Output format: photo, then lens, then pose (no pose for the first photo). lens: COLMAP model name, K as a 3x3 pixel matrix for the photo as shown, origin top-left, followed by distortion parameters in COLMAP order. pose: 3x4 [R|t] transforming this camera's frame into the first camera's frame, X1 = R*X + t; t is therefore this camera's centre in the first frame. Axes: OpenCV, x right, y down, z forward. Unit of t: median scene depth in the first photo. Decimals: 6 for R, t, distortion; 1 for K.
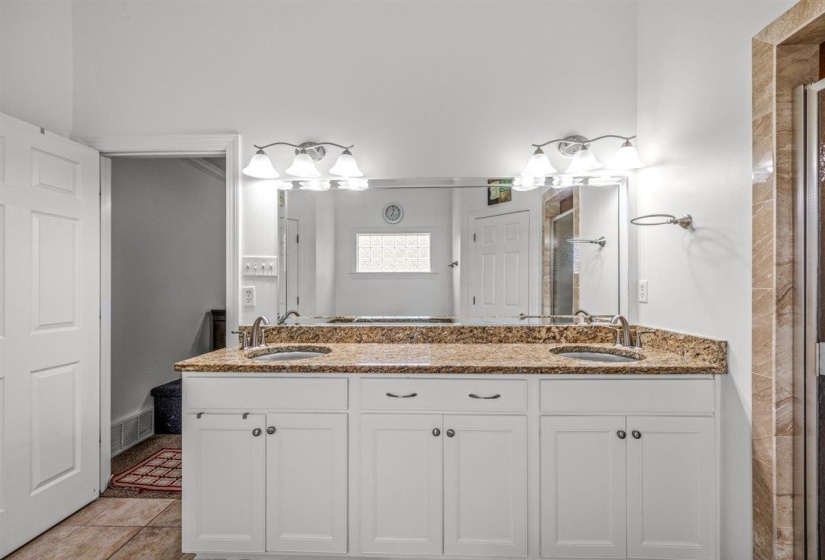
lens RADIAL K [[353.0, 0, 412.5], [0, 353.0, 280.0], [0, 0, 1]] dist [0.002199, 0.000301]
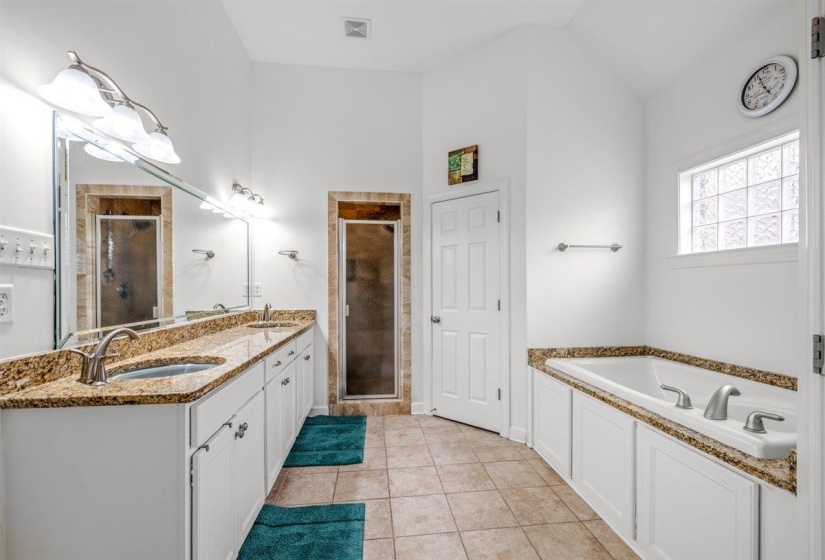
lens RADIAL K [[353.0, 0, 412.5], [0, 353.0, 280.0], [0, 0, 1]] dist [0.002199, 0.000301]
pose [[-0.152530, 0.022016, 0.988054, -1.304429], [-0.018487, 0.999513, -0.025125, 0.016230], [-0.988126, -0.022099, -0.152049, 0.597556]]
